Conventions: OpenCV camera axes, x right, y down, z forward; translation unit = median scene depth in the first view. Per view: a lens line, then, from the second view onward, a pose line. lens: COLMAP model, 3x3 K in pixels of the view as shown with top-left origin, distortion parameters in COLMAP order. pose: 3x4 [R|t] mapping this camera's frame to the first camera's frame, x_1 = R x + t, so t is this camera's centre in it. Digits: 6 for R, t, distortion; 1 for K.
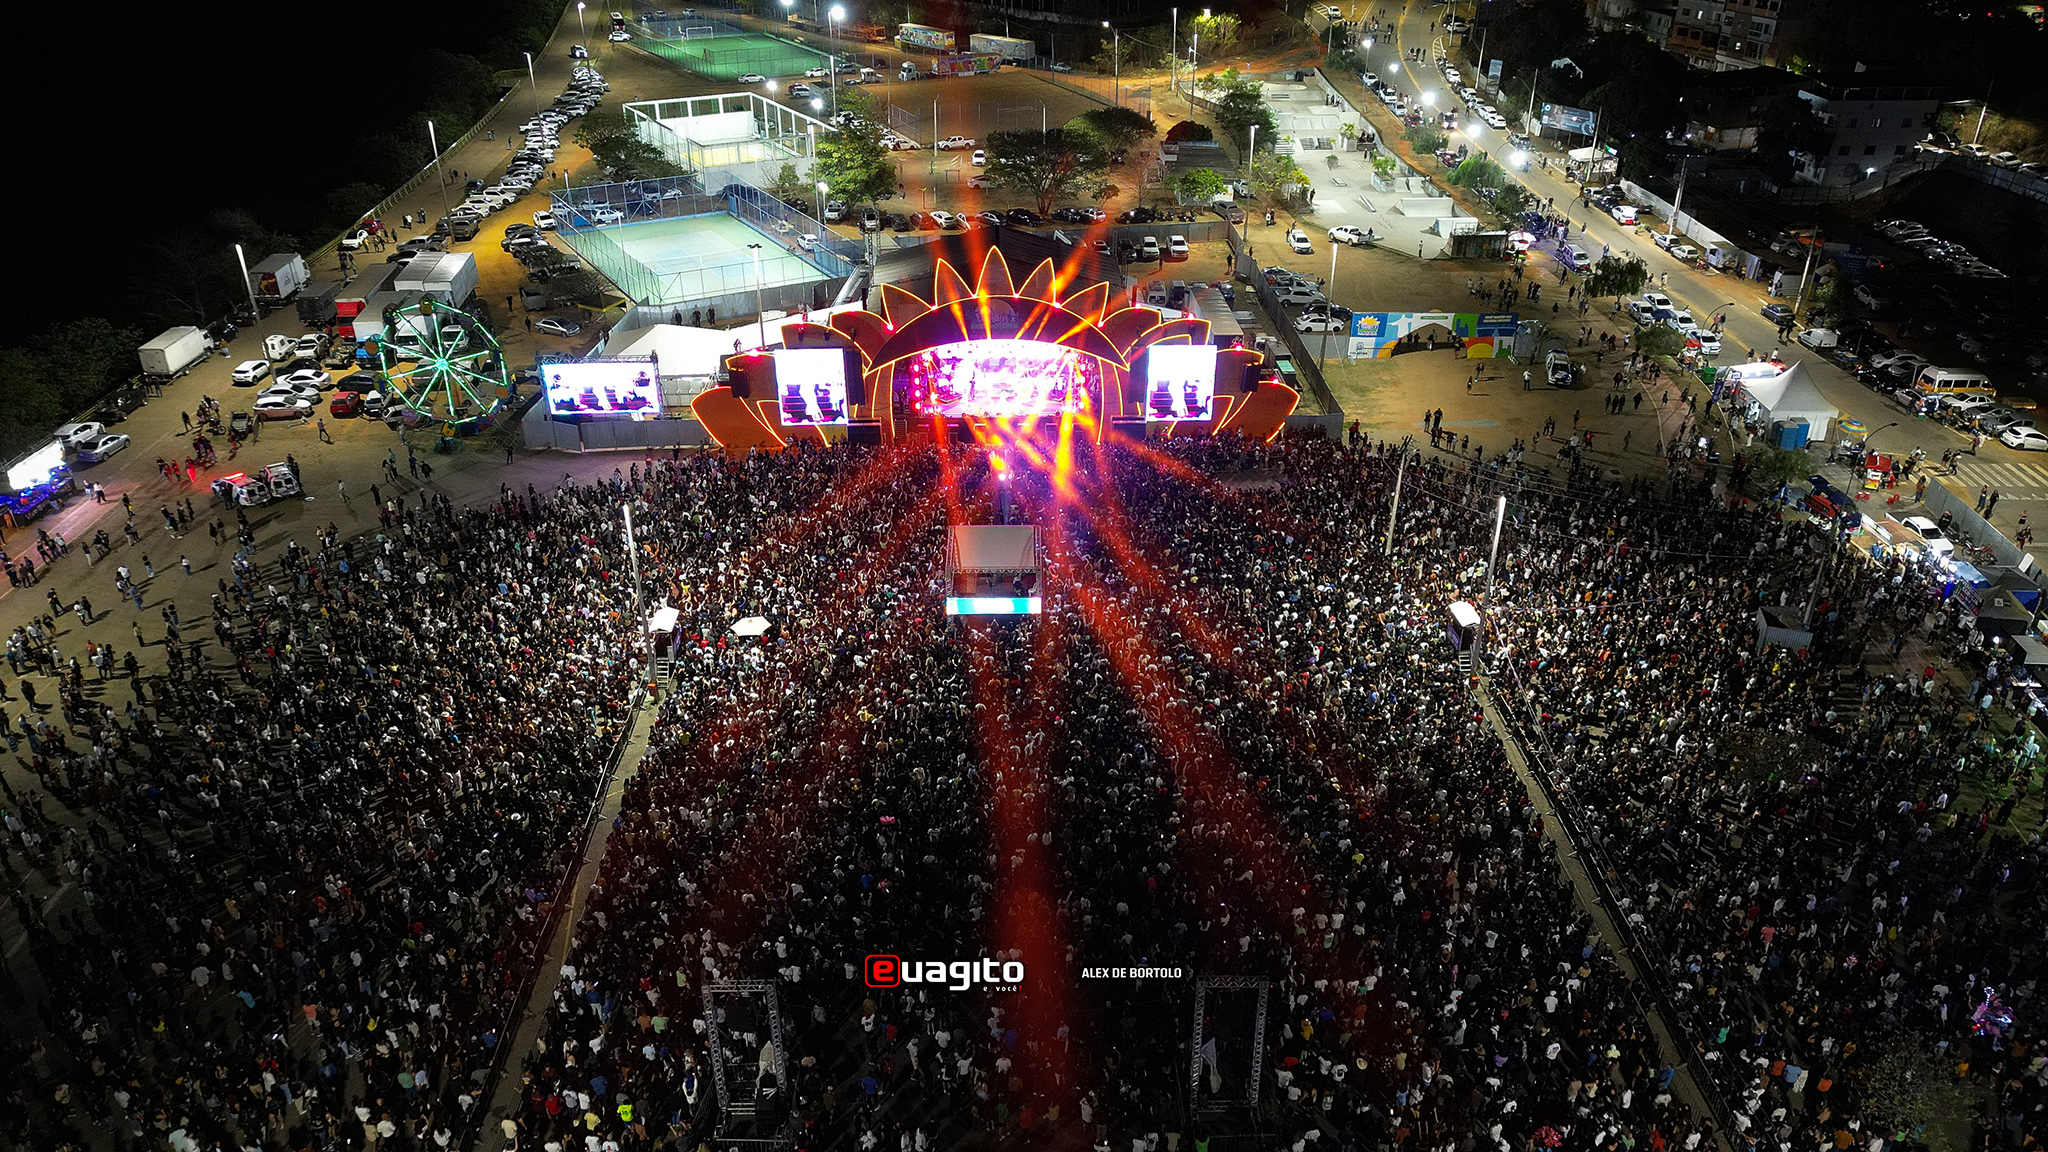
lens RADIAL K [[1433.3, 0, 1026.5], [0, 1433.3, 575.4], [0, 0, 1]] dist [0.073055, -0.073686]
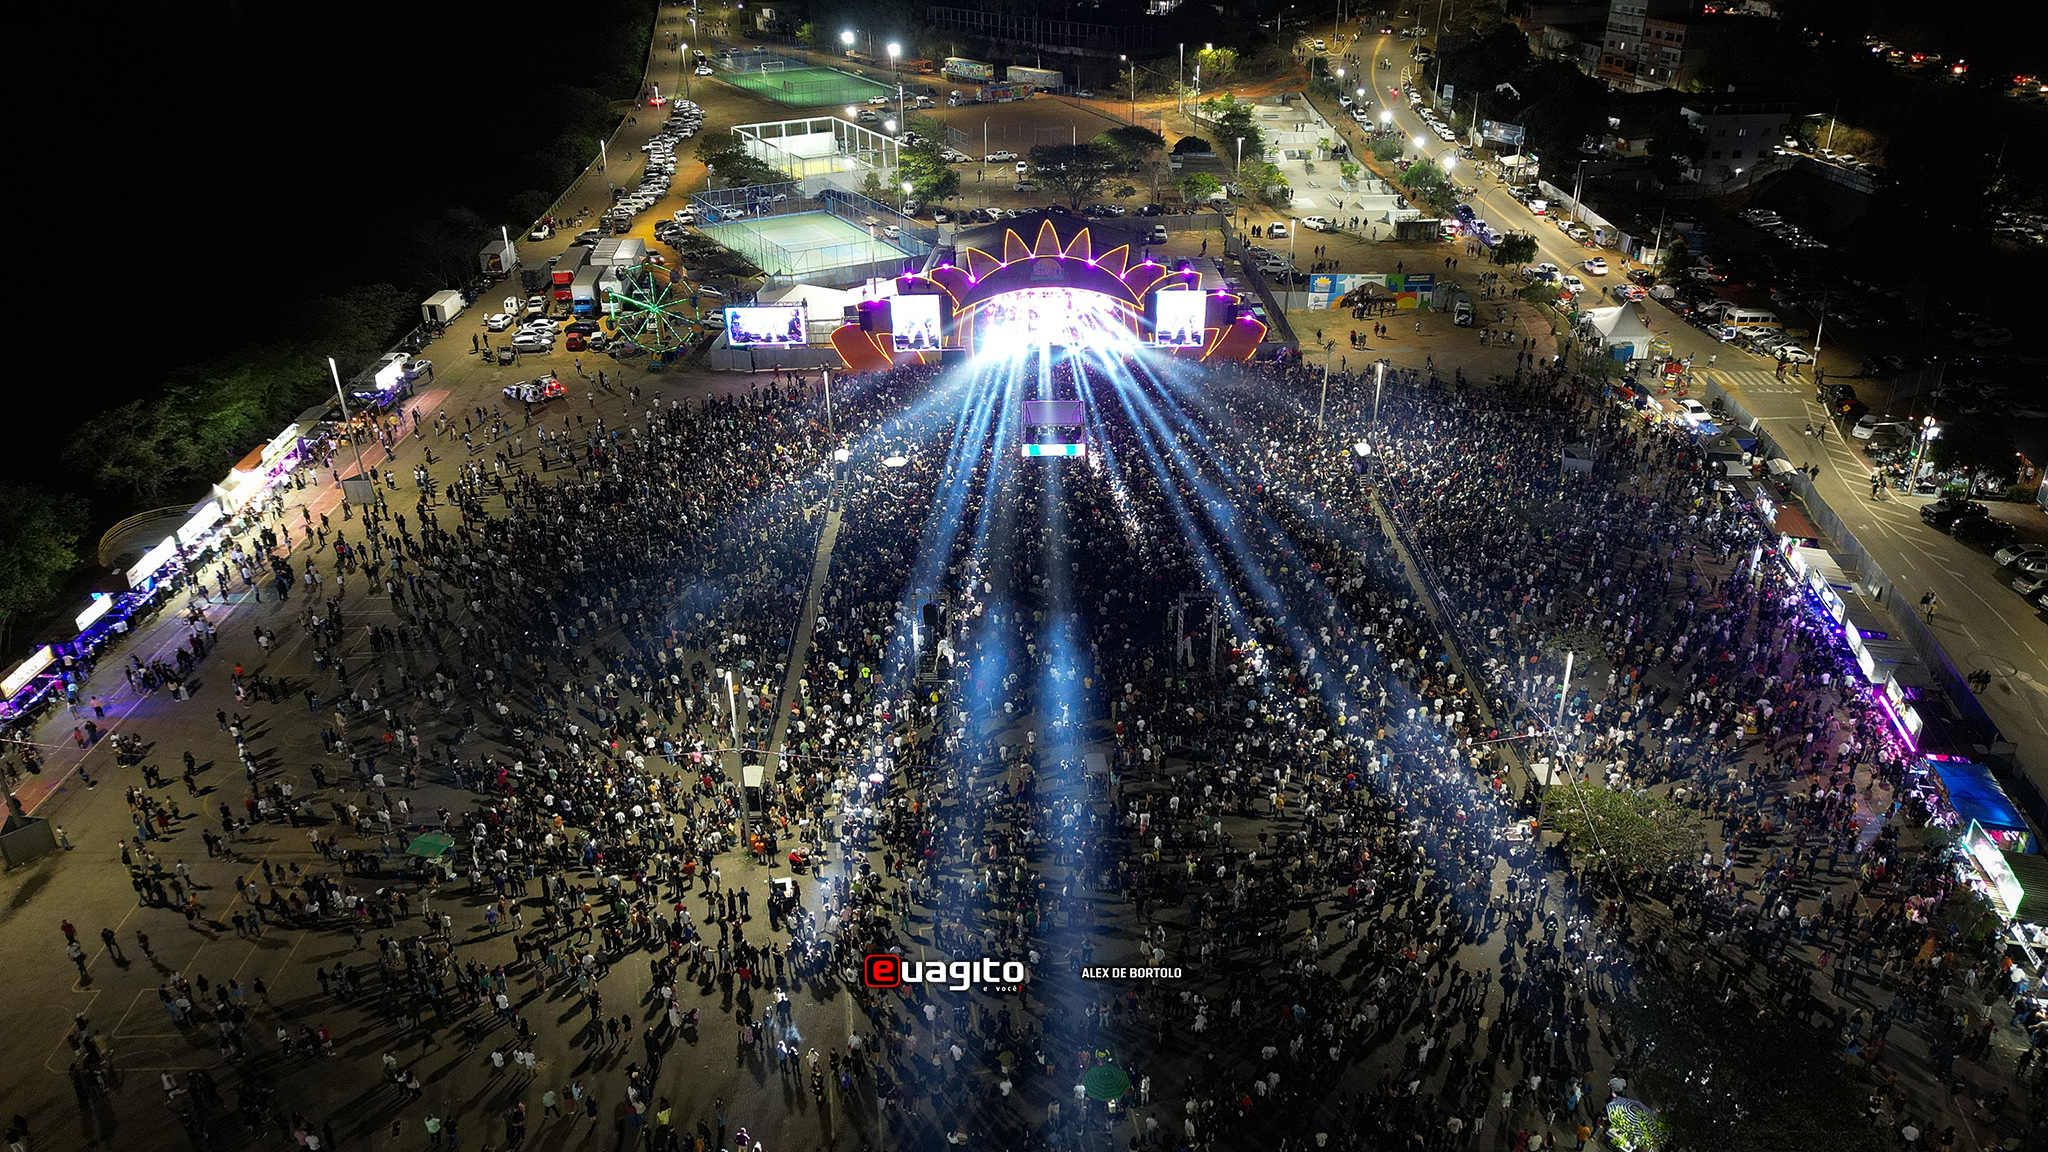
lens RADIAL K [[1433.3, 0, 1026.5], [0, 1433.3, 575.4], [0, 0, 1]] dist [0.073055, -0.073686]
pose [[0.999917, -0.003859, -0.012260, -0.022055], [0.003657, 0.999858, -0.016471, 0.117568], [0.012322, 0.016425, 0.999789, -0.335014]]
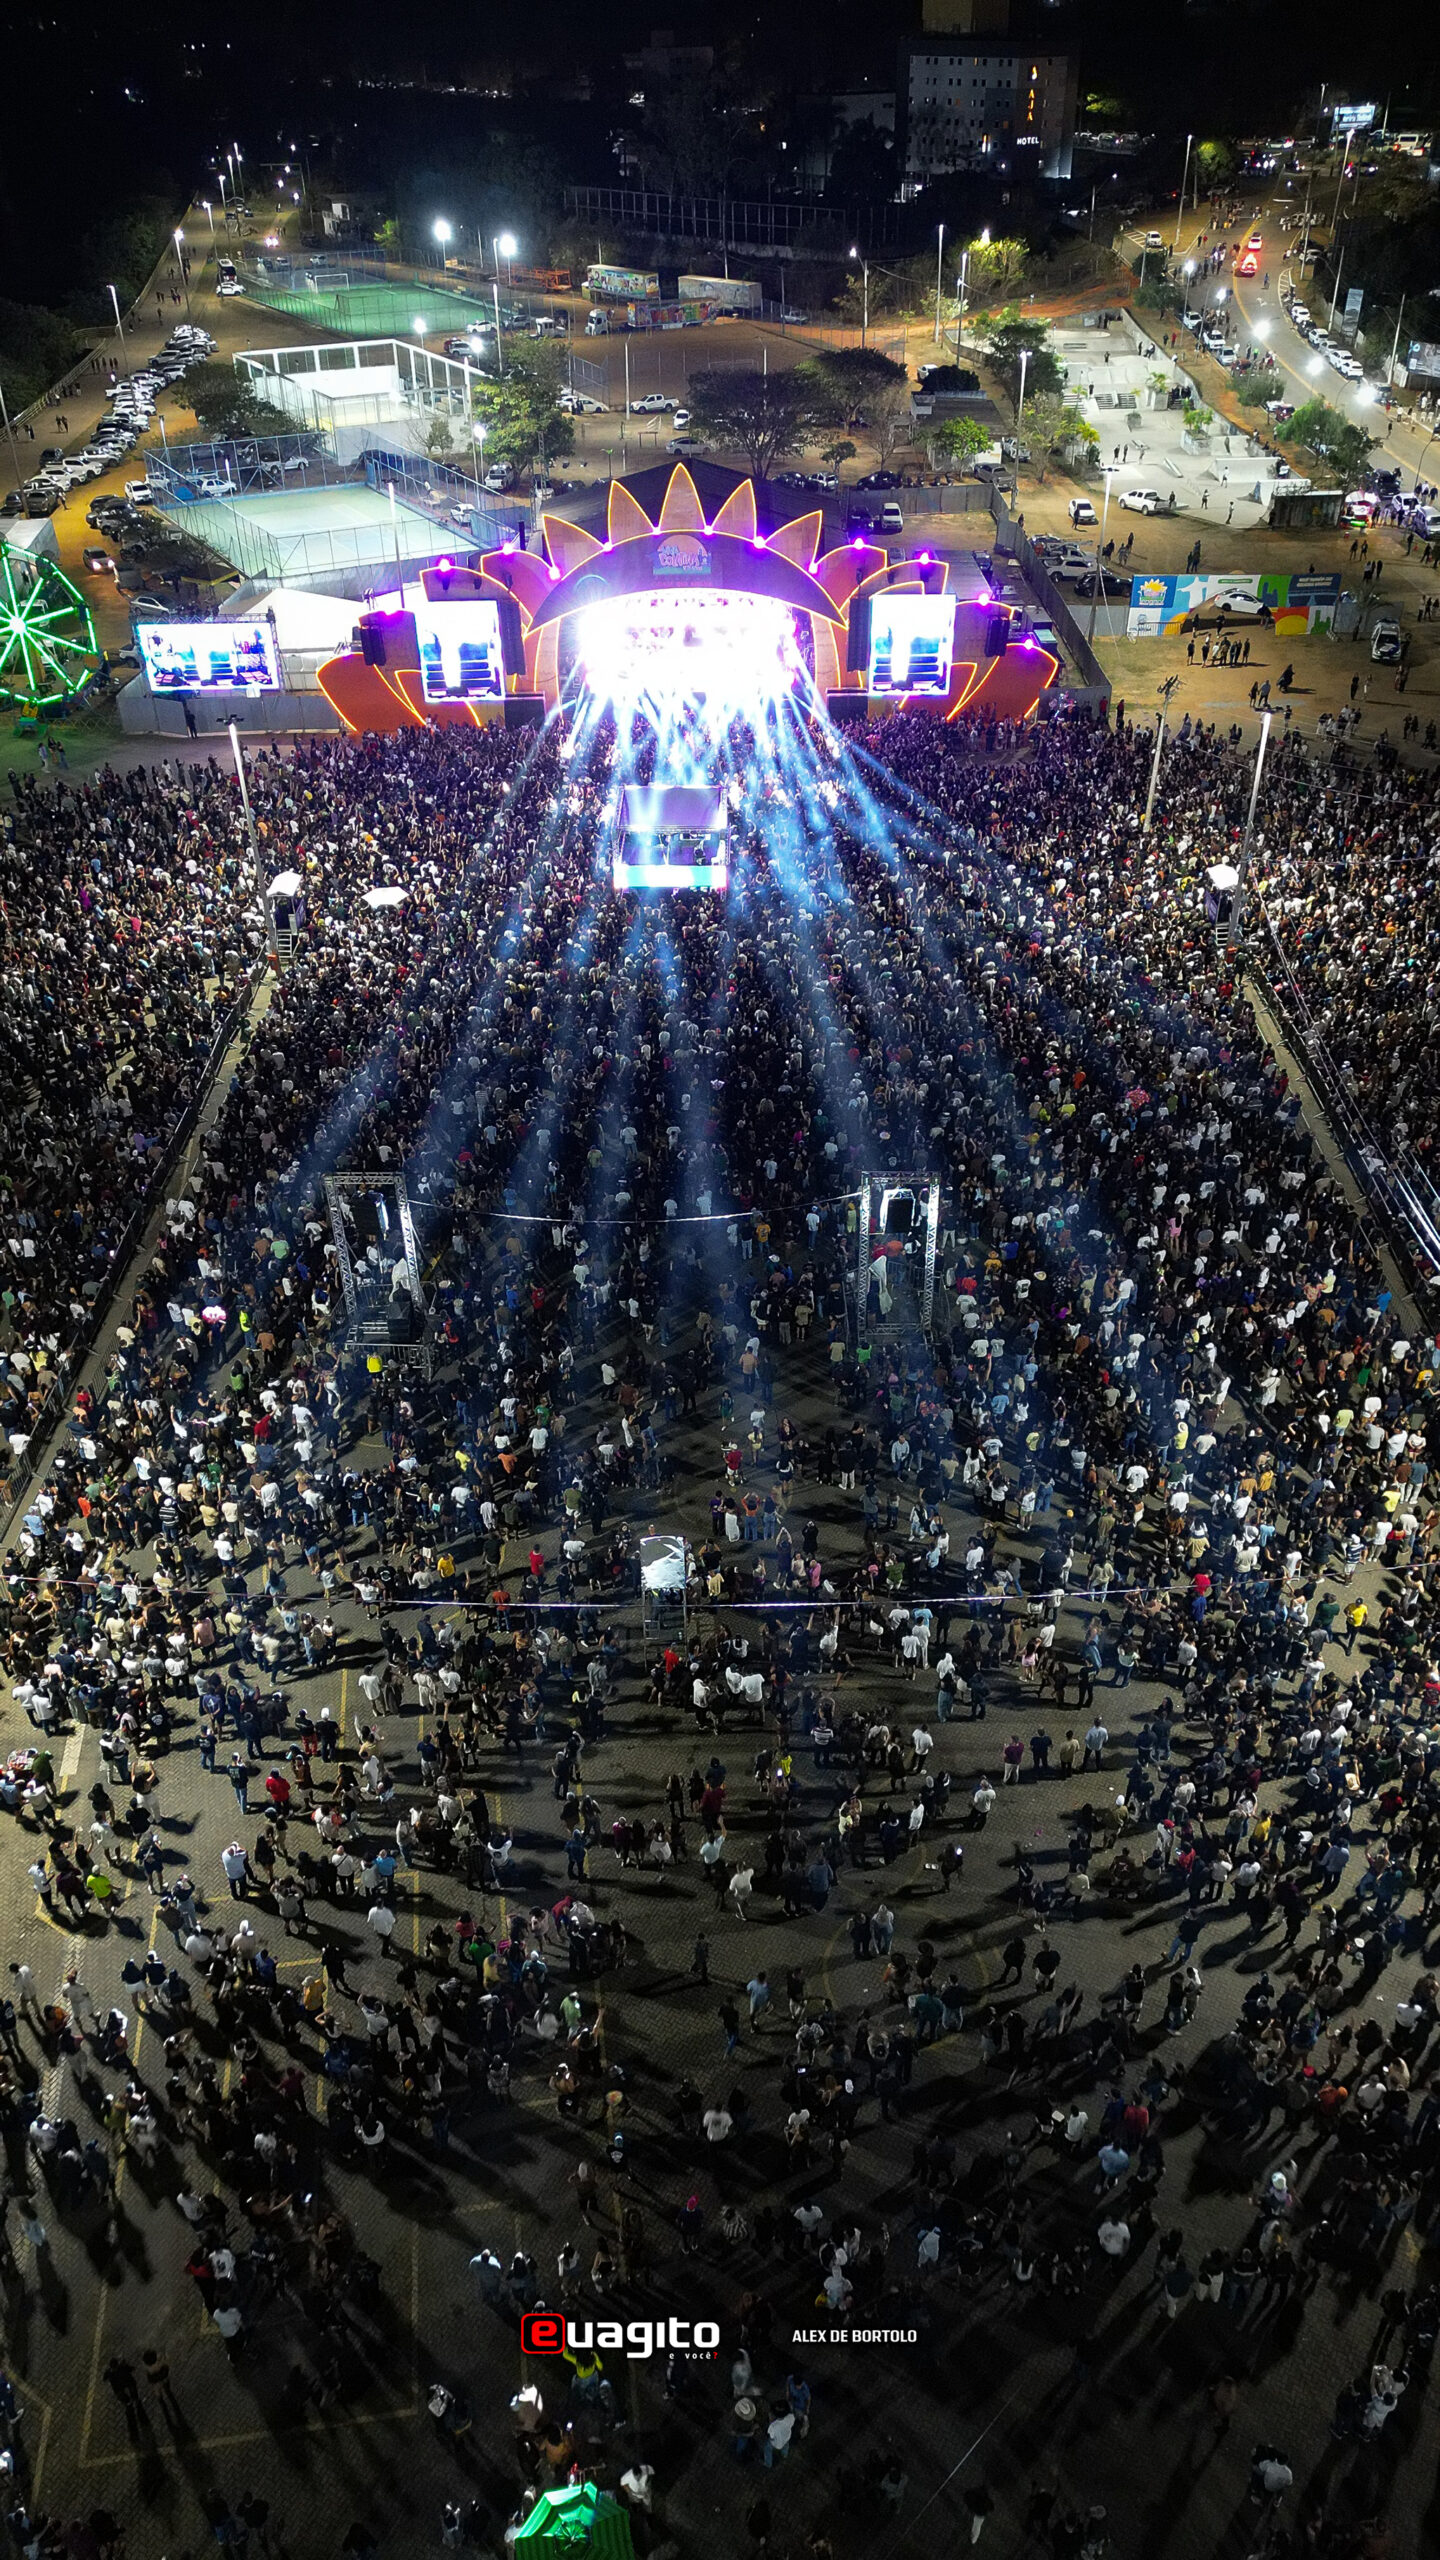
lens RADIAL K [[1791.6, 0, 714.9], [0, 1791.6, 1273.5], [0, 0, 1]] dist [0.073055, -0.073686]
pose [[0.999566, 0.004717, -0.029074, 0.023665], [-0.001264, 0.993053, 0.117662, 0.085491], [0.029427, -0.117574, 0.992628, -0.056338]]
